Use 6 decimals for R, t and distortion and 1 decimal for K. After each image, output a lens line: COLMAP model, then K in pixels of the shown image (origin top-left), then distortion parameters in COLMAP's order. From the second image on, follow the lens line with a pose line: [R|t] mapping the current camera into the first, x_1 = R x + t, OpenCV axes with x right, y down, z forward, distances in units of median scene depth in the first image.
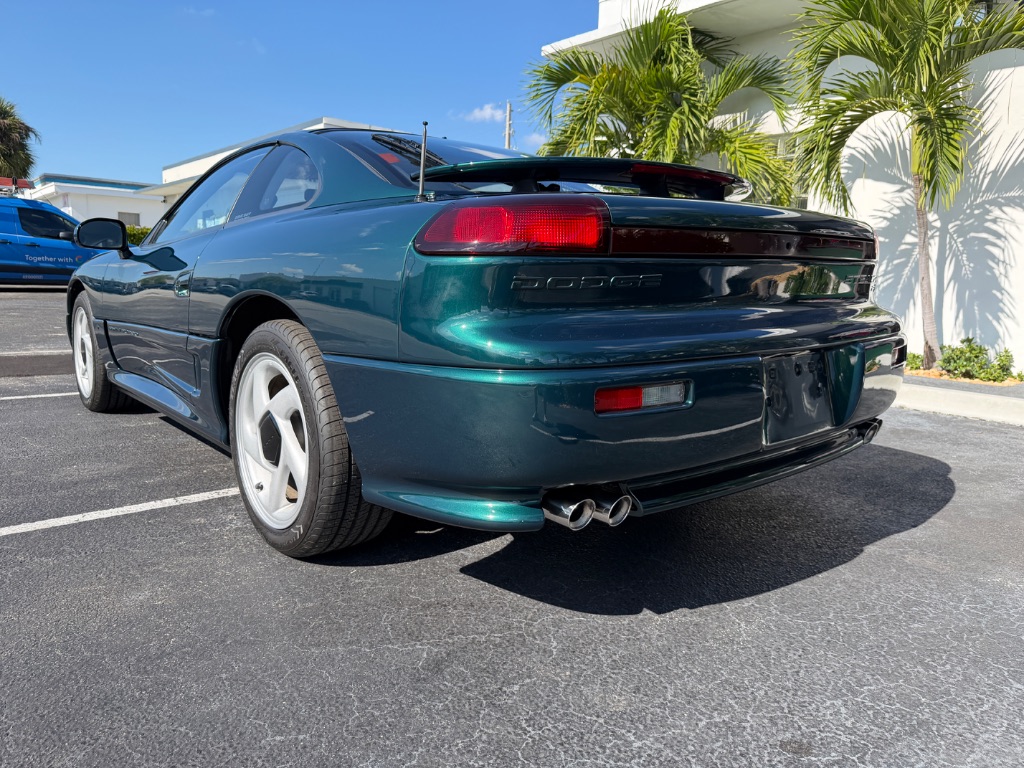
lens RADIAL K [[781.5, 0, 512.0], [0, 781.5, 384.0], [0, 0, 1]] dist [-0.033189, 0.029153]
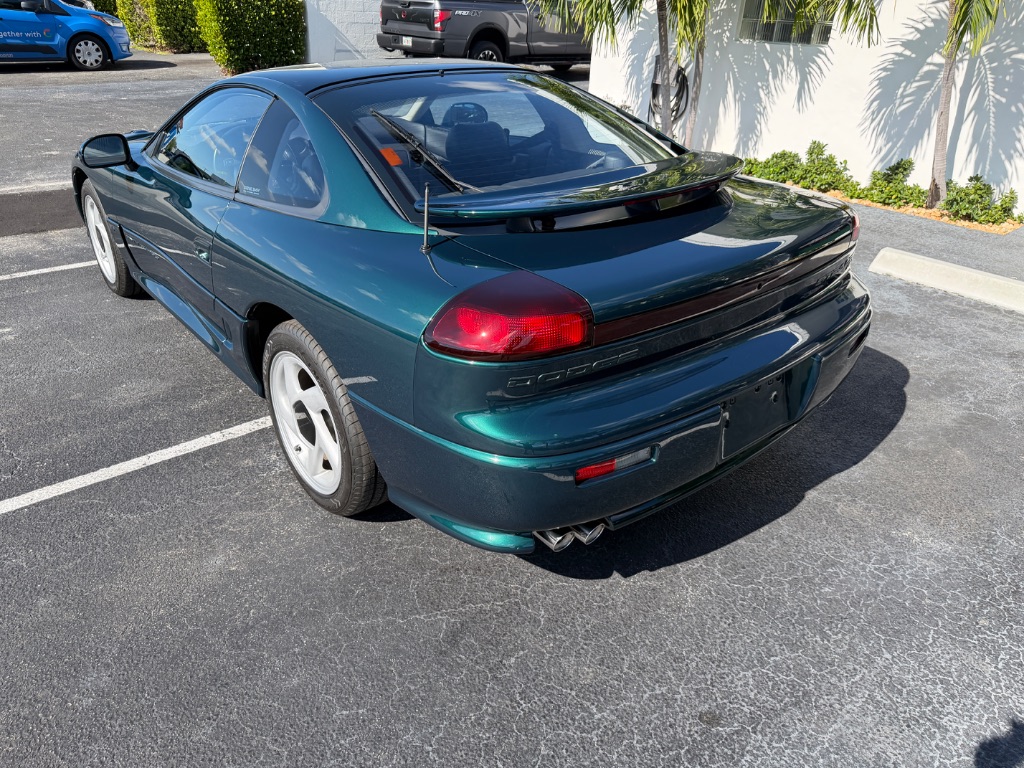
lens RADIAL K [[798.3, 0, 509.5], [0, 798.3, 370.4], [0, 0, 1]] dist [0.001319, -0.010860]
pose [[0.999931, -0.002076, -0.011597, 0.014940], [0.006000, 0.936847, 0.349689, -0.505503], [0.010139, -0.349734, 0.936794, -0.115245]]
